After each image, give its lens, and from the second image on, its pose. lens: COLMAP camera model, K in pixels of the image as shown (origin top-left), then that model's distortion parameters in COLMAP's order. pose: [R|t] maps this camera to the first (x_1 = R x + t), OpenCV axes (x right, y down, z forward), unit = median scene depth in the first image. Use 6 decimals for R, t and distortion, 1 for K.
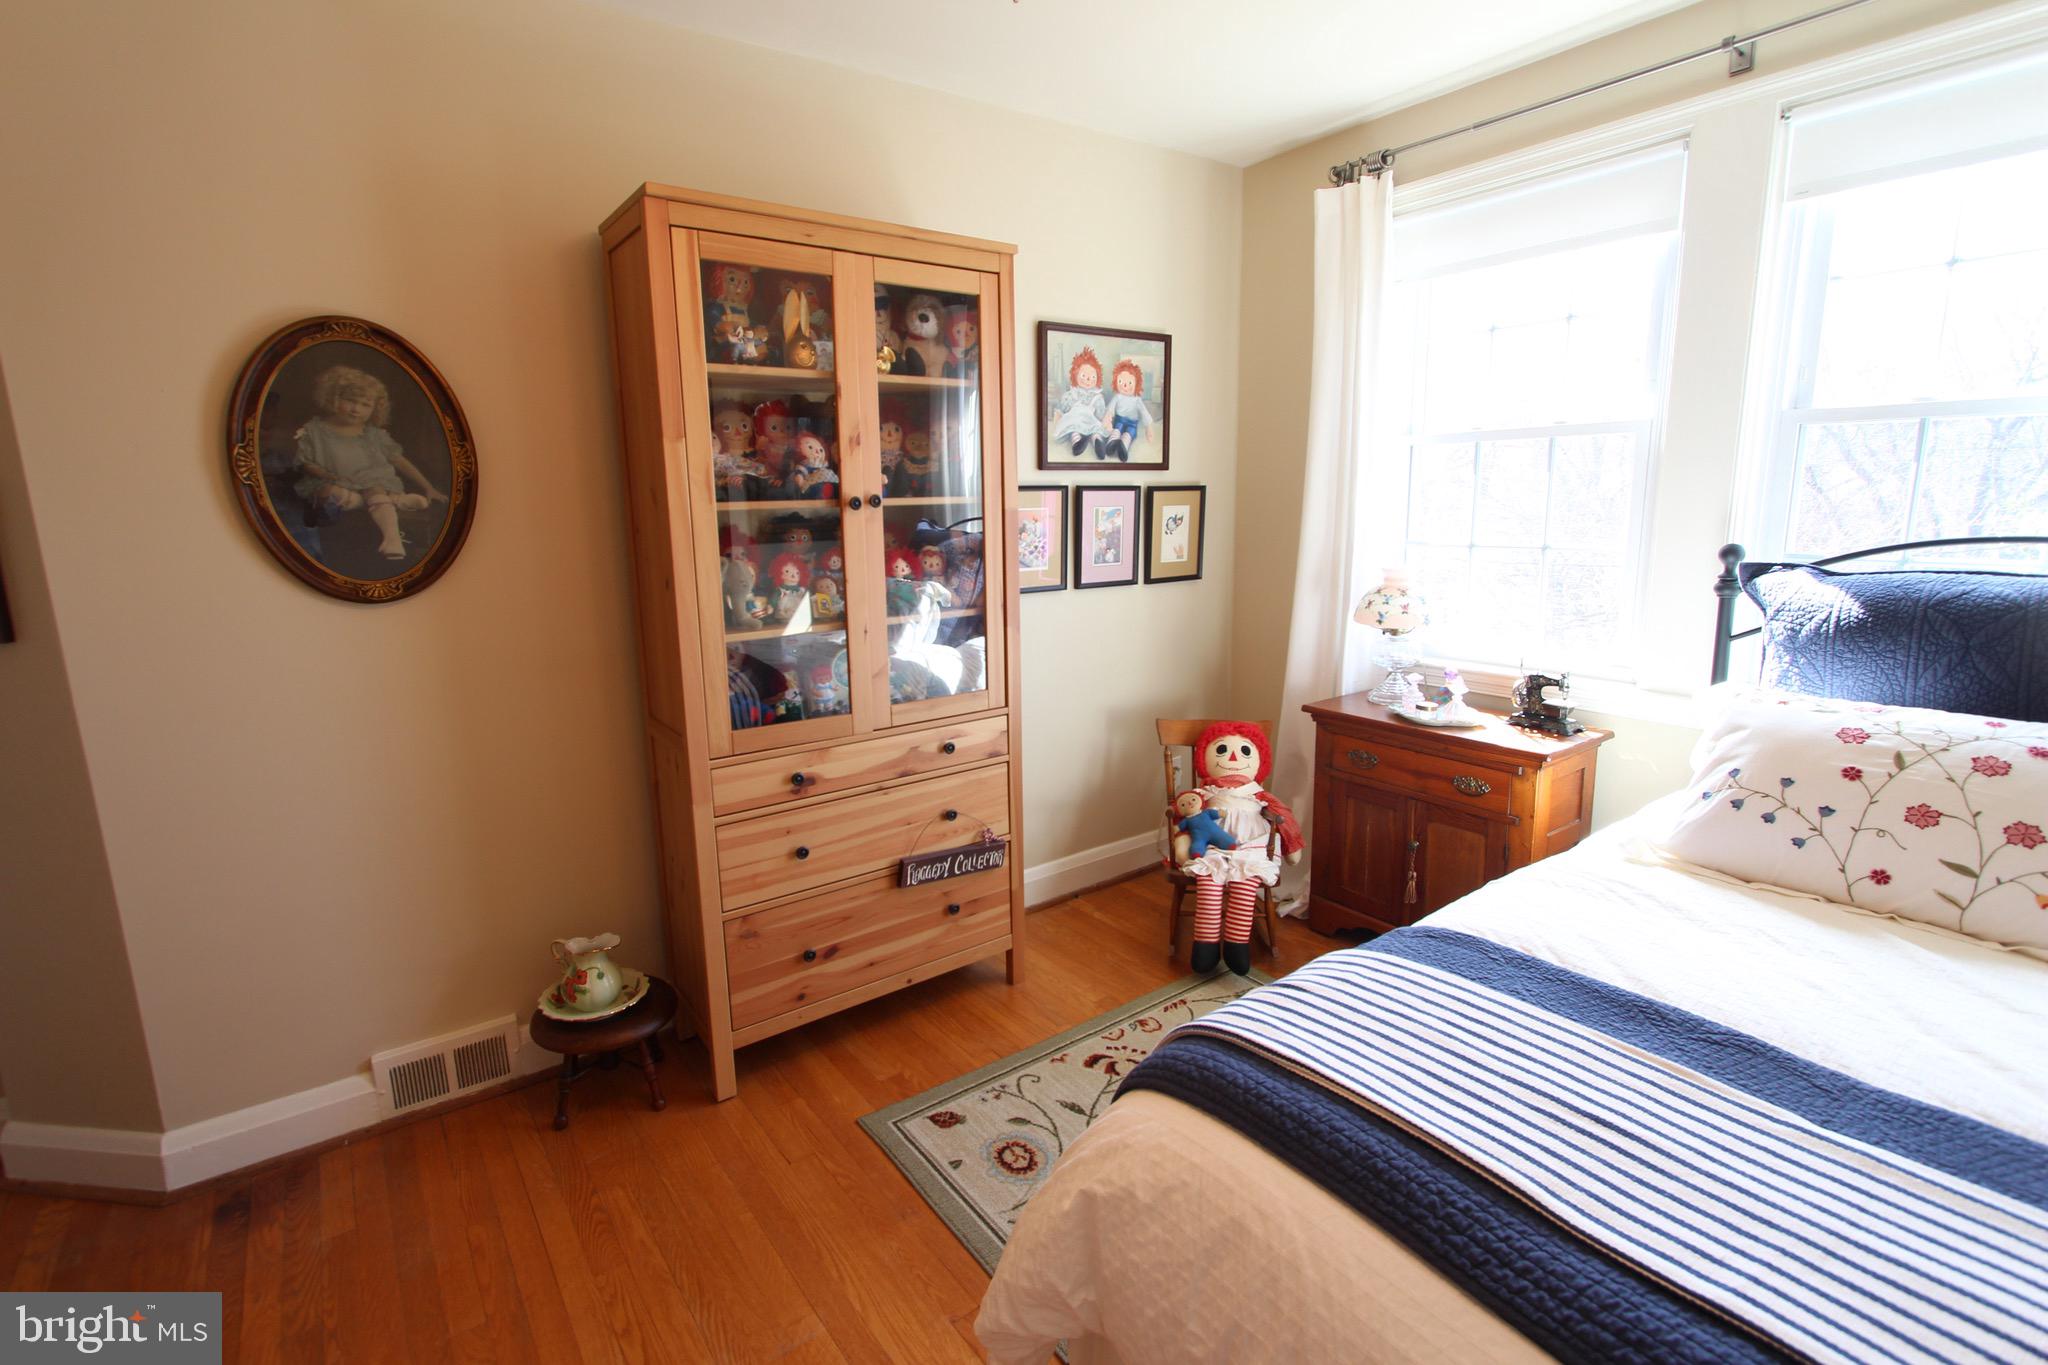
lens RADIAL K [[949.3, 0, 1023.6], [0, 949.3, 668.3], [0, 0, 1]] dist [-0.015337, 0.001587]
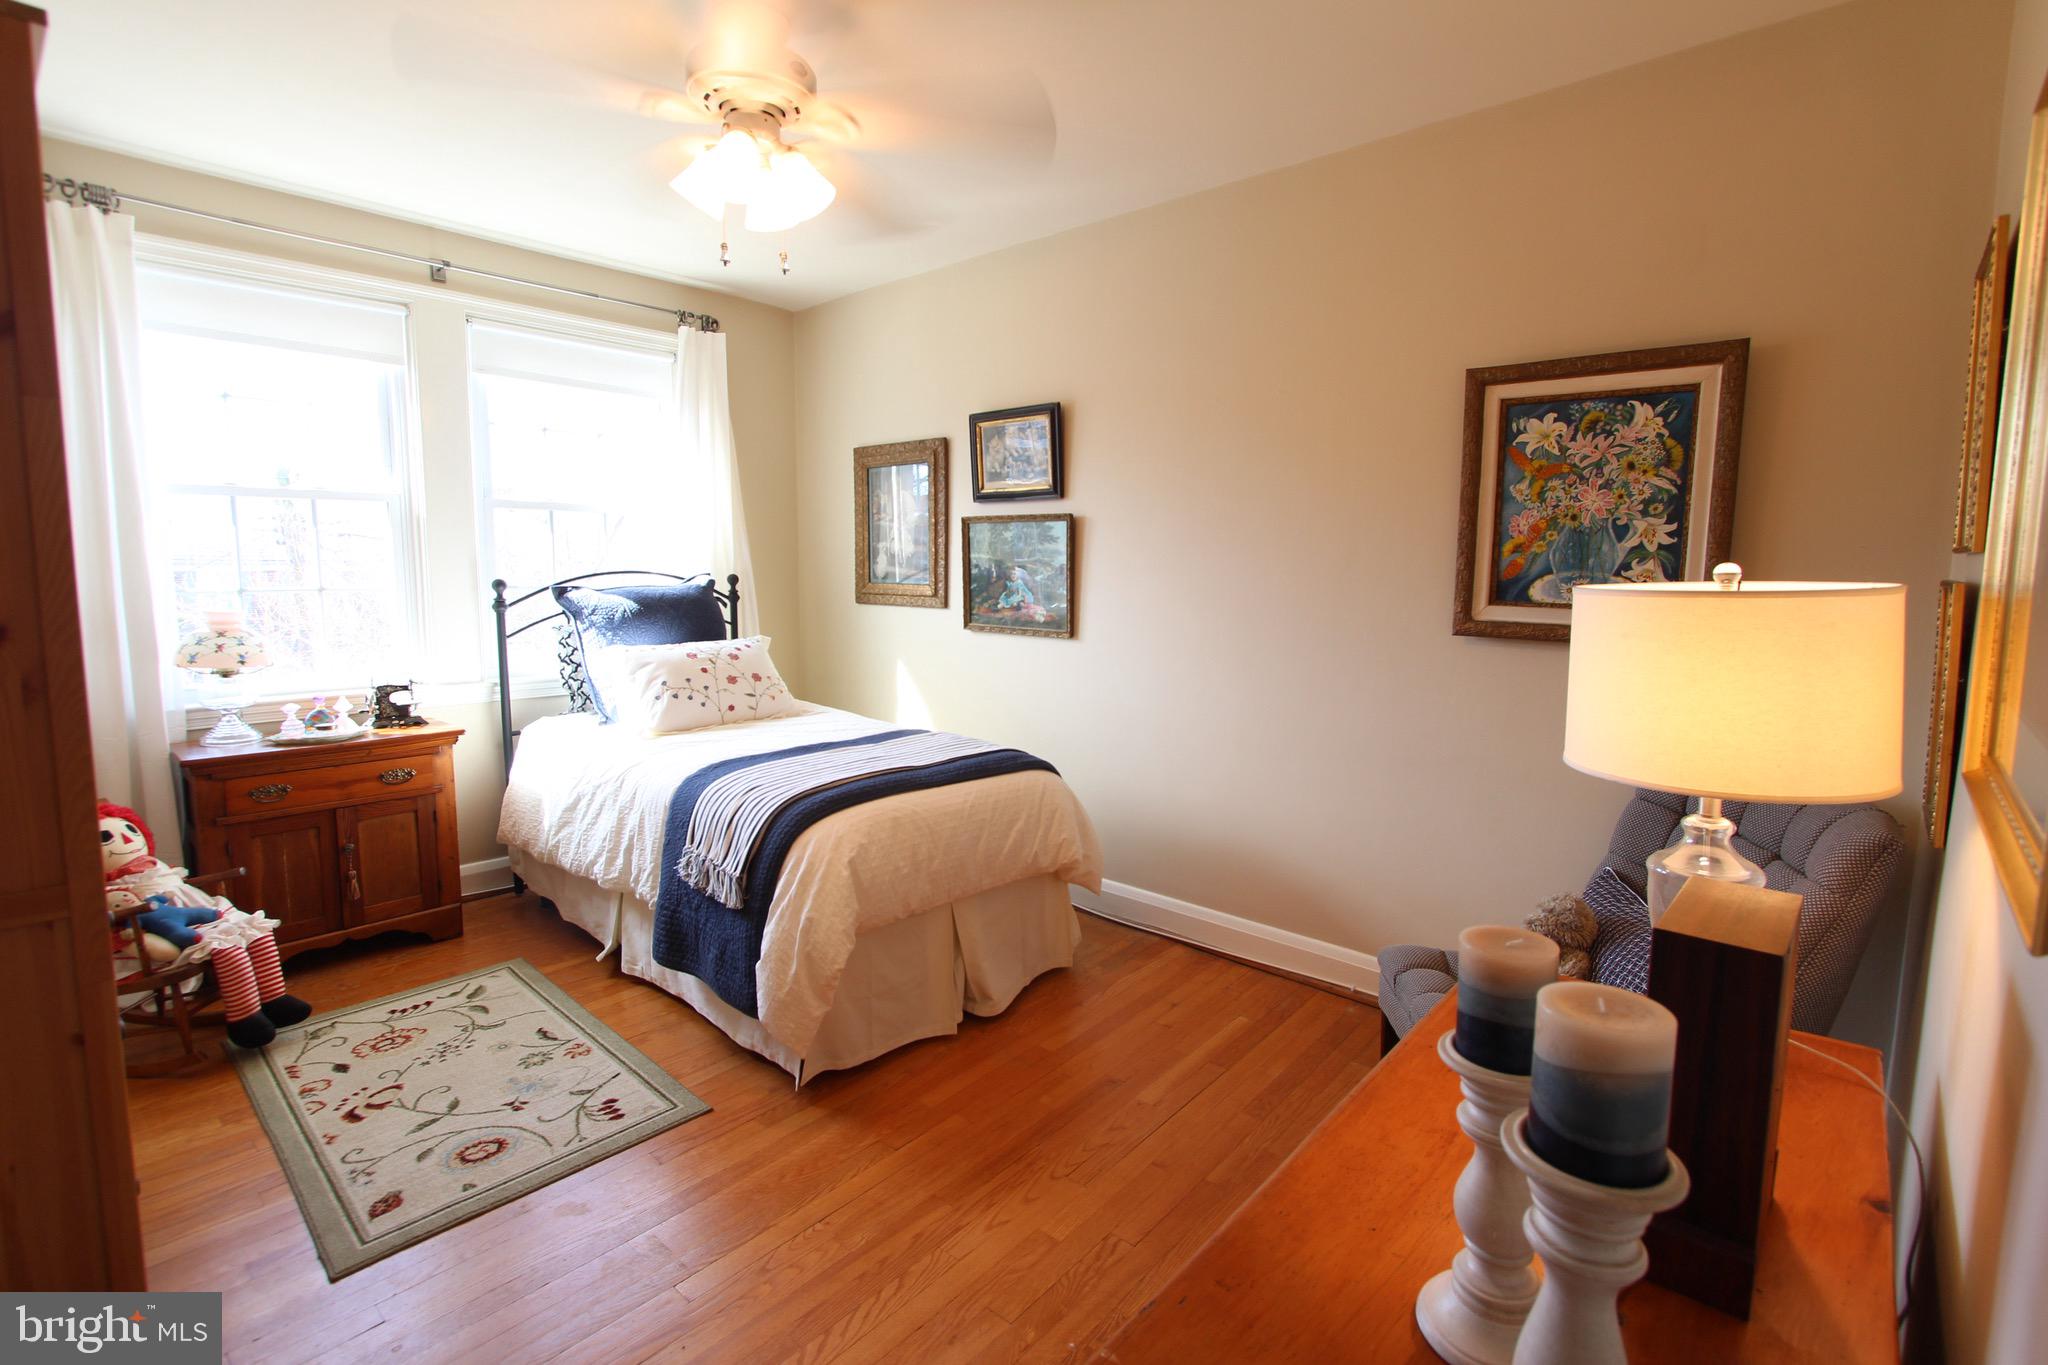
lens RADIAL K [[949.3, 0, 1023.6], [0, 949.3, 668.3], [0, 0, 1]] dist [-0.015337, 0.001587]
pose [[-0.207860, -0.088626, 0.974135, -0.953571], [0.173057, 0.976845, 0.125799, -0.029066], [-0.962728, 0.194730, -0.187710, 0.442700]]
